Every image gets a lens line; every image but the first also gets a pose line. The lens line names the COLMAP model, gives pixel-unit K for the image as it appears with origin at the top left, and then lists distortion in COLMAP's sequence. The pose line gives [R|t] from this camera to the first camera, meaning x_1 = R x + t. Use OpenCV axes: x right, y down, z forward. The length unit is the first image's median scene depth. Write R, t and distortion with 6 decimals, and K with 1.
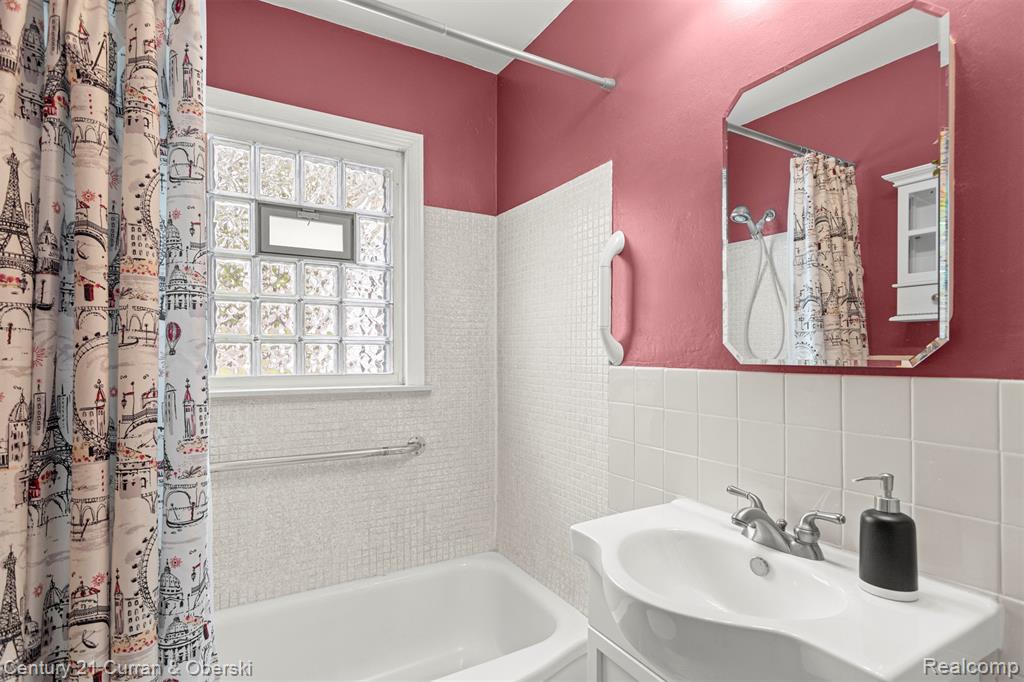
lens RADIAL K [[491.2, 0, 499.5], [0, 491.2, 354.0], [0, 0, 1]] dist [0.001081, 0.001356]
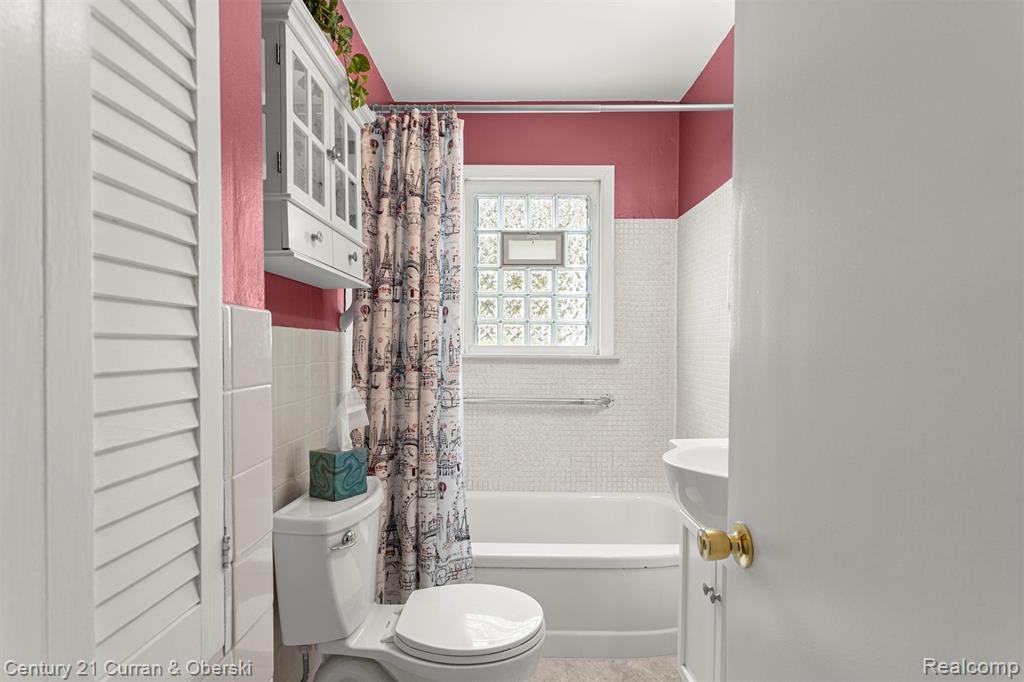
lens RADIAL K [[491.2, 0, 511.0], [0, 491.2, 344.8], [0, 0, 1]] dist [0.001081, 0.001356]
pose [[0.869552, 0.001333, -0.493840, 0.539775], [-0.007320, 0.999921, -0.010190, 0.106672], [0.493787, 0.012476, 0.869493, -0.585356]]
